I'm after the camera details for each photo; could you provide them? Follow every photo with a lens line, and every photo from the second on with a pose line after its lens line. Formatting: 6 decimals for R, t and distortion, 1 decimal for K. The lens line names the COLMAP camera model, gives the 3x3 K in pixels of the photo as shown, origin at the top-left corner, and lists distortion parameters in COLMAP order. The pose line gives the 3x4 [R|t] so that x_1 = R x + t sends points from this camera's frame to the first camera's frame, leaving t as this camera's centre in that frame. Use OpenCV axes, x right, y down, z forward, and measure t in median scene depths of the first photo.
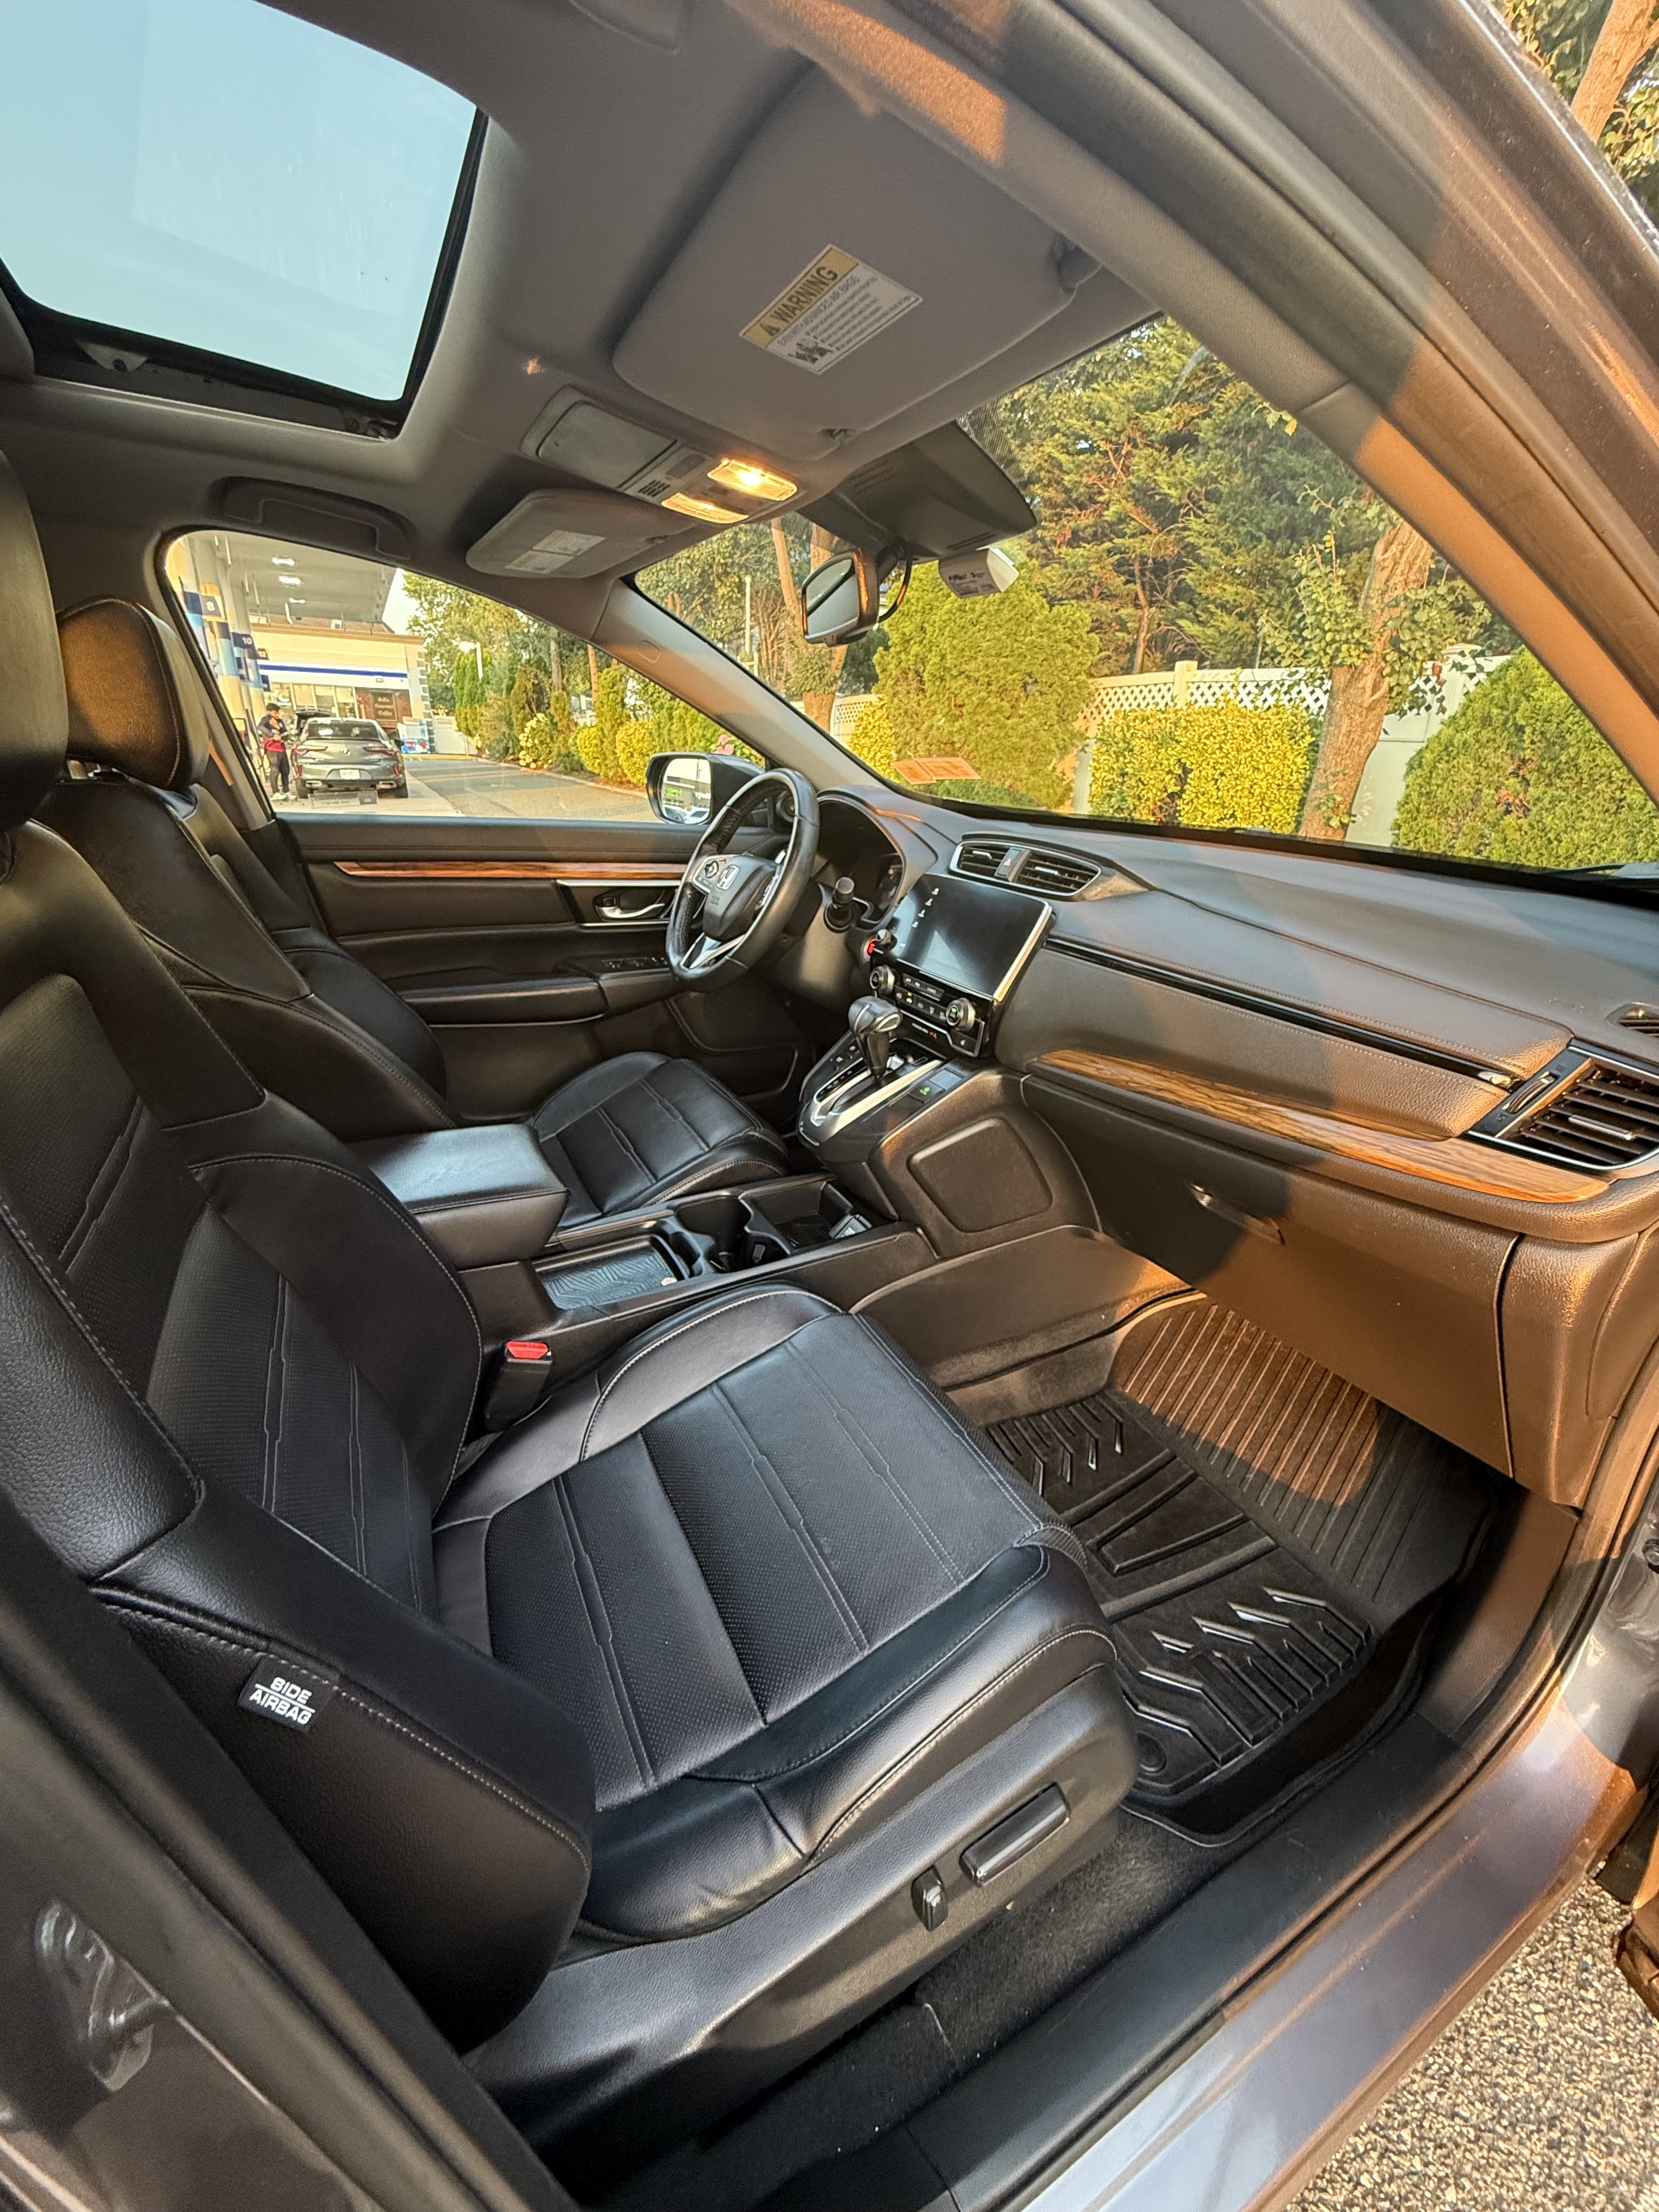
lens RADIAL K [[868.8, 0, 826.5], [0, 868.8, 1102.3], [0, 0, 1]] dist [0.000115, -0.000054]
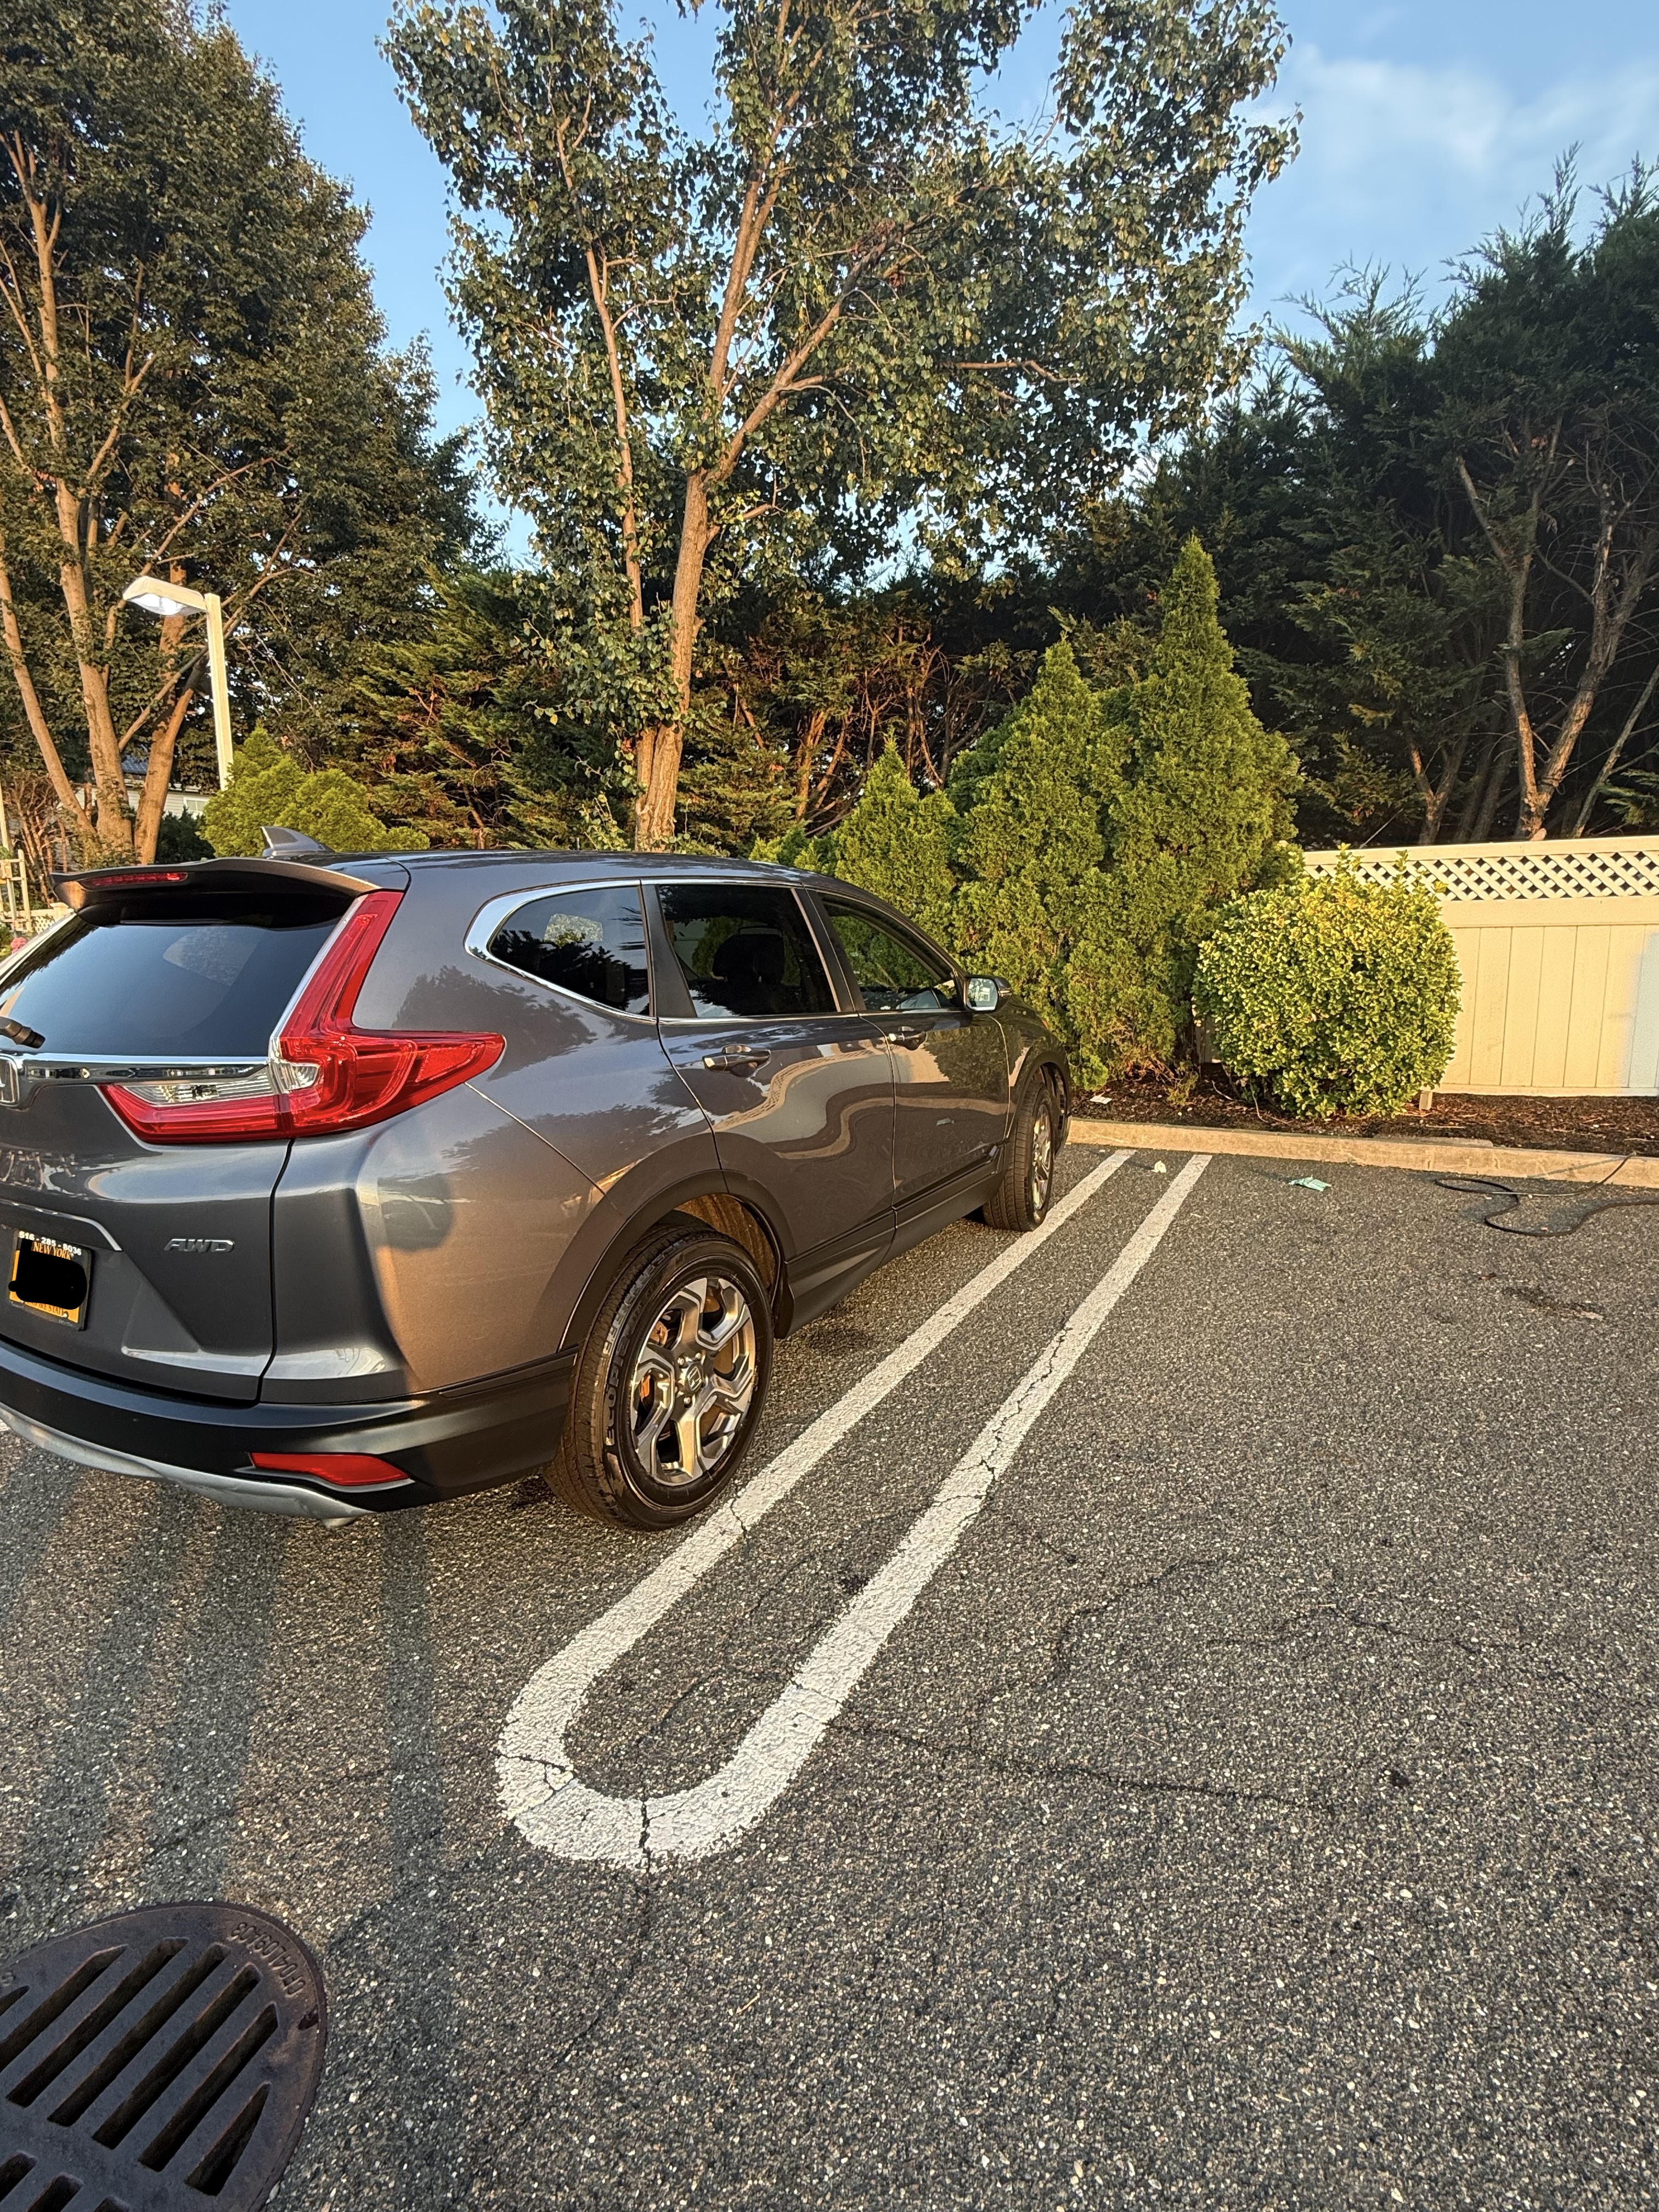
lens RADIAL K [[1008.5, 0, 814.4], [0, 1008.5, 1112.8], [0, 0, 1]] dist [-0.000876, -0.000253]
pose [[0.826910, -0.129180, 0.547296, -0.026036], [0.242213, 0.960167, -0.139329, 0.055495], [-0.507497, 0.247775, 0.825260, -0.178636]]
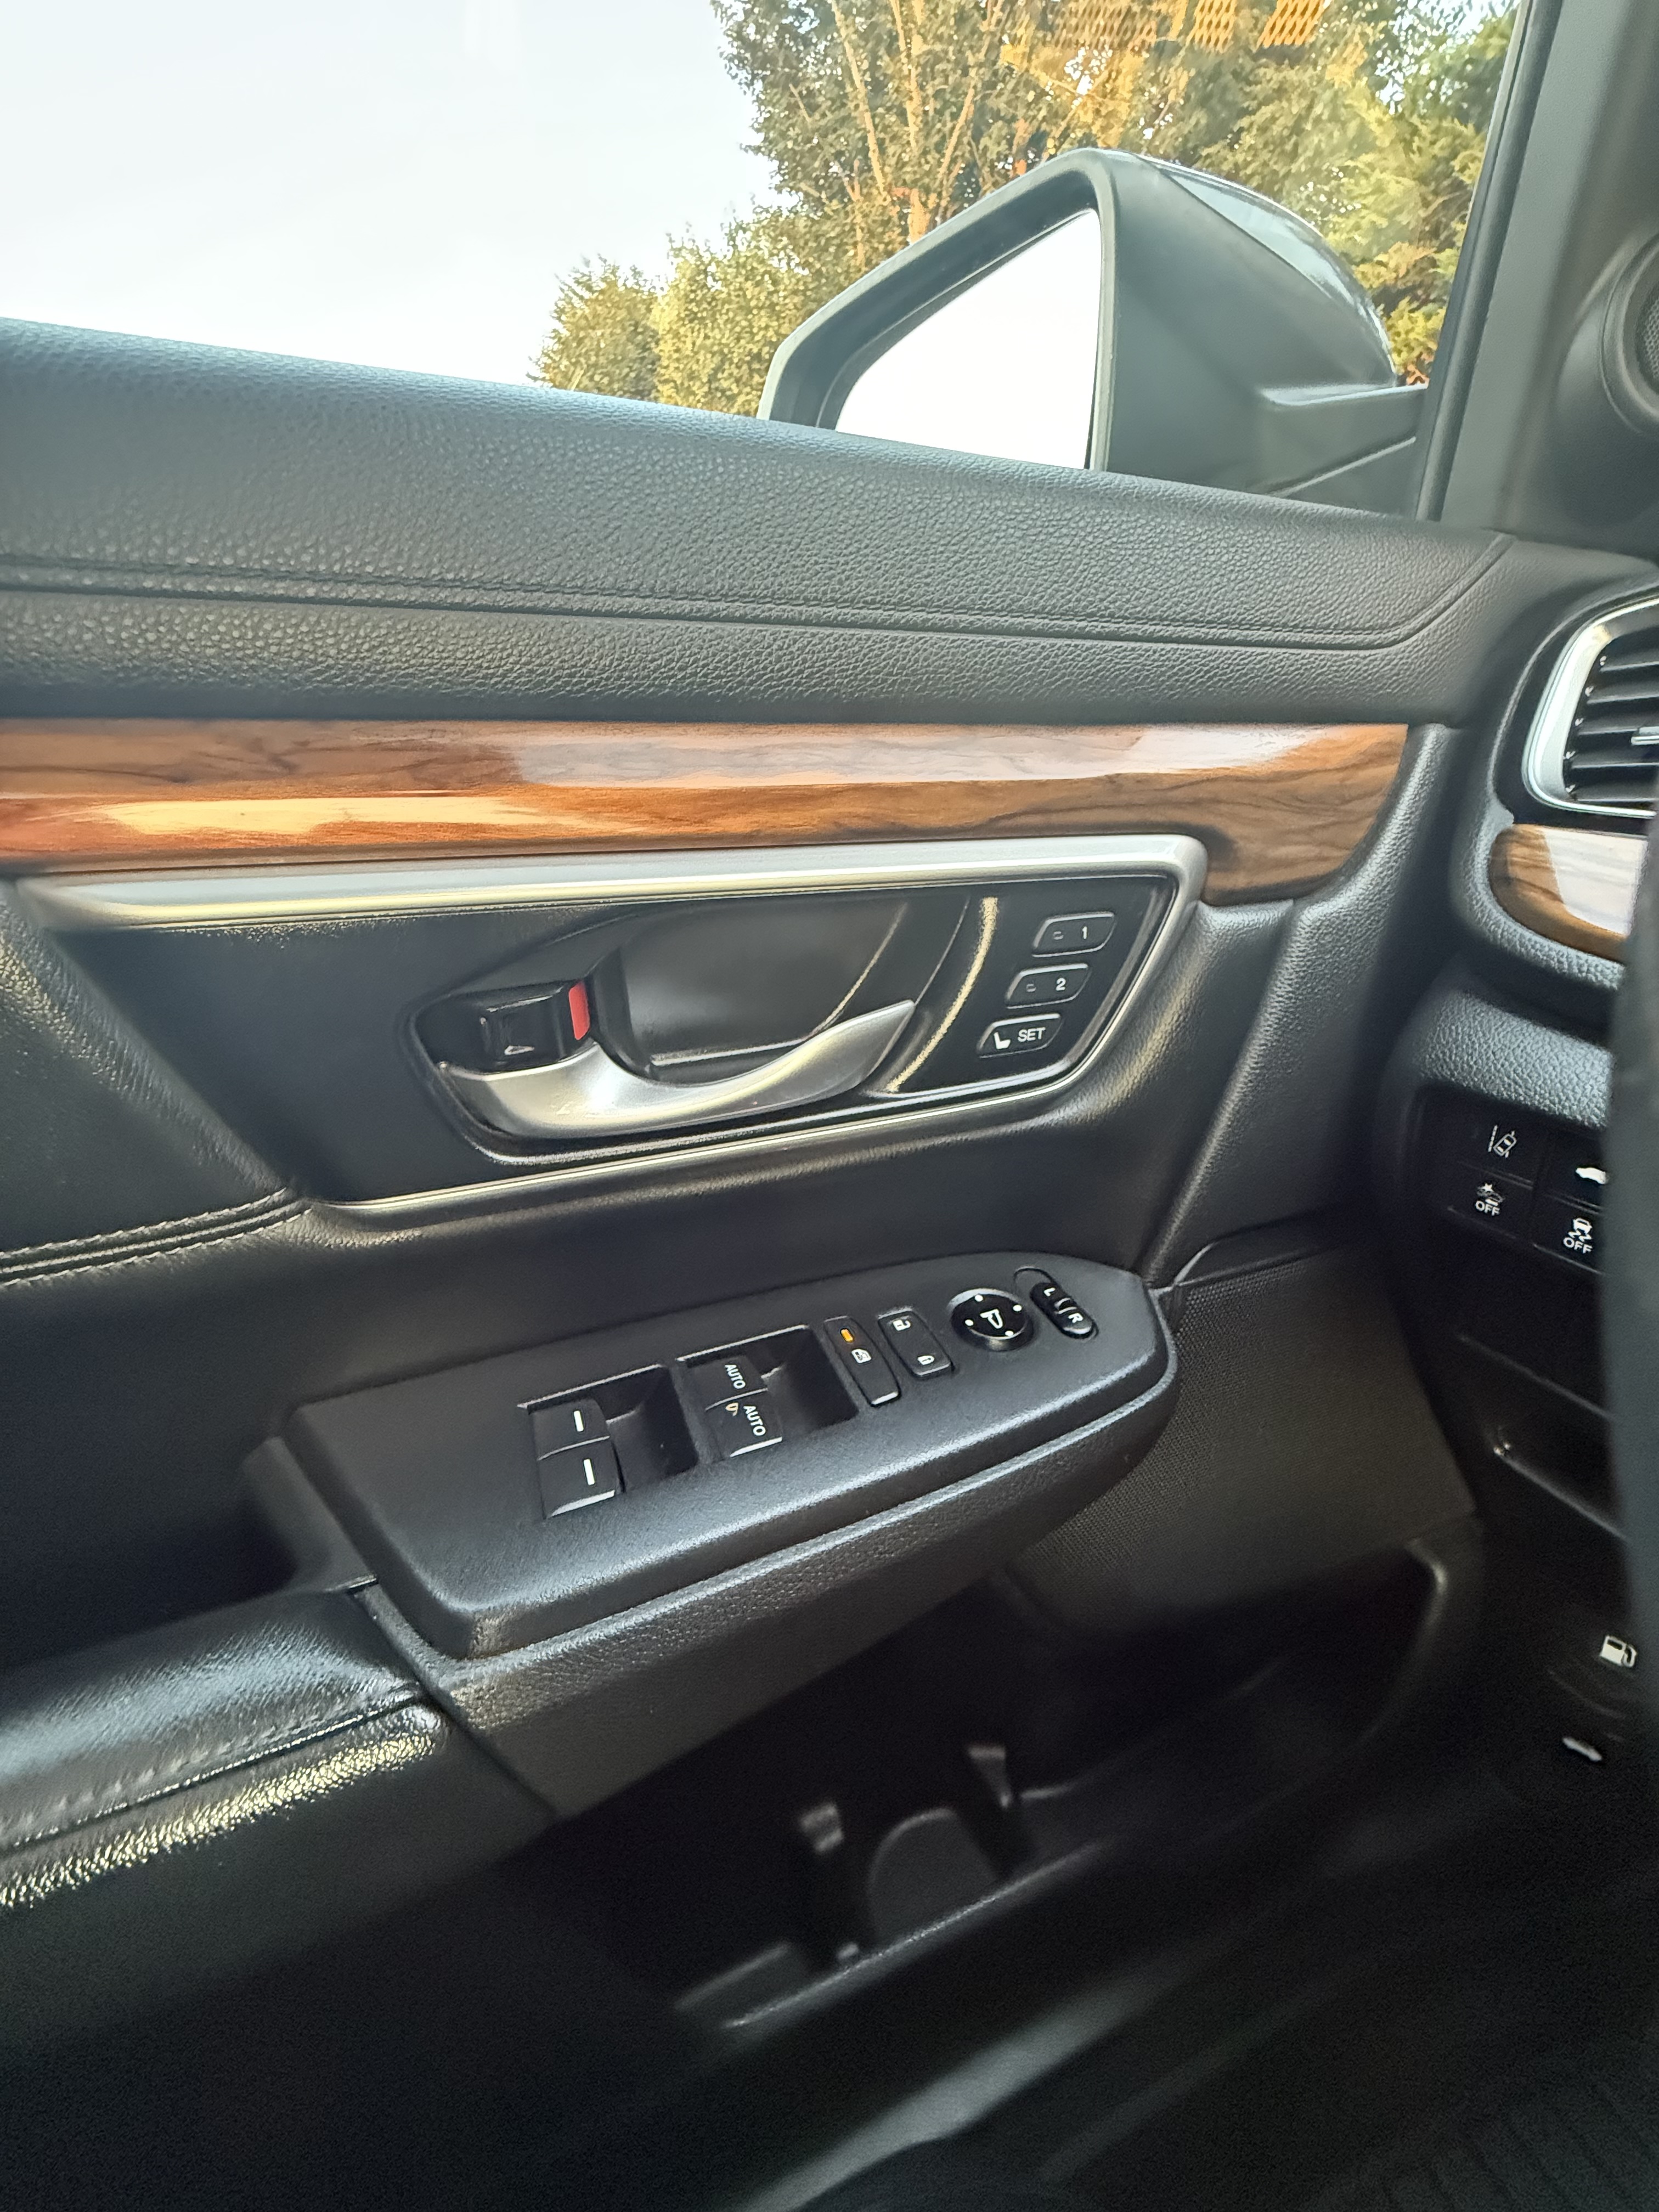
lens RADIAL K [[868.8, 0, 832.5], [0, 868.8, 1100.6], [0, 0, 1]] dist [0.000115, -0.000054]
pose [[0.993426, -0.038741, -0.107726, -0.037233], [0.036948, 0.999144, -0.018583, -0.042462], [0.108354, 0.014481, 0.994007, 0.170723]]
